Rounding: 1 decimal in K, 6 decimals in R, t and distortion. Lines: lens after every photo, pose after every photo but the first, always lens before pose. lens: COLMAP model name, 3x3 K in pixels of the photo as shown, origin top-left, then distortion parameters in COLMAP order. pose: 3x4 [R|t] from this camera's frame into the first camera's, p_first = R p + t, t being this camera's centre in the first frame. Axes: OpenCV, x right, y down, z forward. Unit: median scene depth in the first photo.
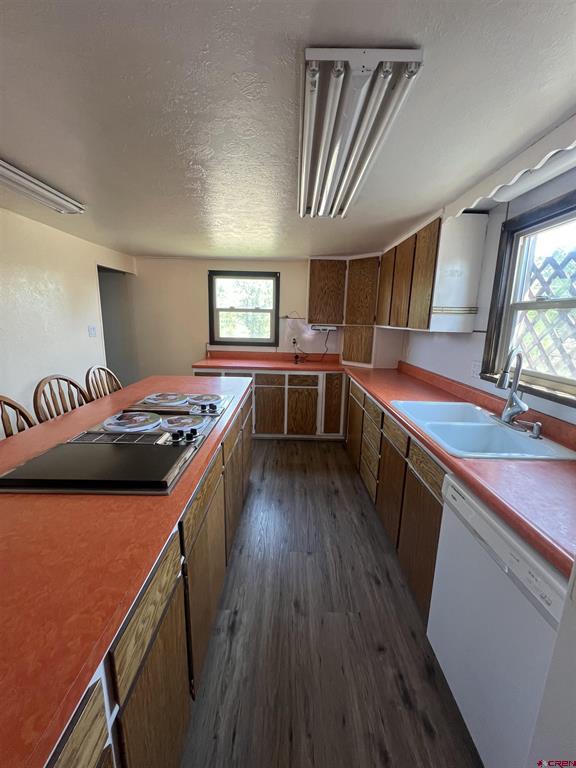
lens RADIAL K [[308.4, 0, 290.2], [0, 308.4, 382.1], [0, 0, 1]] dist [-0.003720, -0.000114]
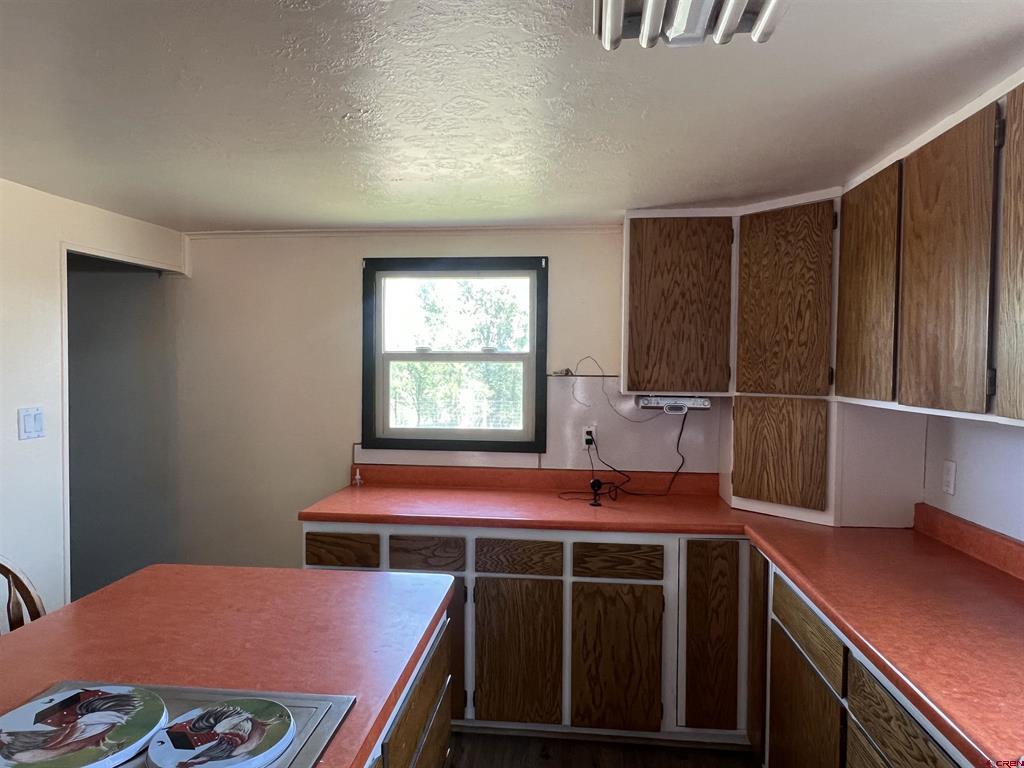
lens RADIAL K [[654.9, 0, 506.4], [0, 654.9, 385.9], [0, 0, 1]] dist [-0.000642, -0.000194]
pose [[0.993544, -0.012961, -0.112703, 0.004524], [-0.006259, 0.985678, -0.168525, -0.070991], [0.113273, 0.168142, 0.979233, 0.255667]]
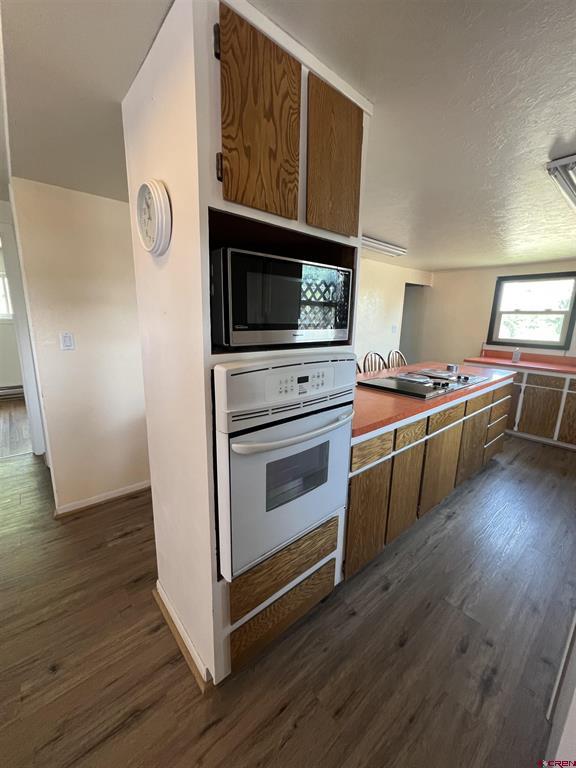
lens RADIAL K [[308.4, 0, 288.5], [0, 308.4, 384.9], [0, 0, 1]] dist [-0.003720, -0.000114]
pose [[0.648049, 0.151140, -0.746451, 0.139501], [-0.156713, 0.985600, 0.063508, 0.070457], [0.745301, 0.075822, 0.662403, -0.276431]]
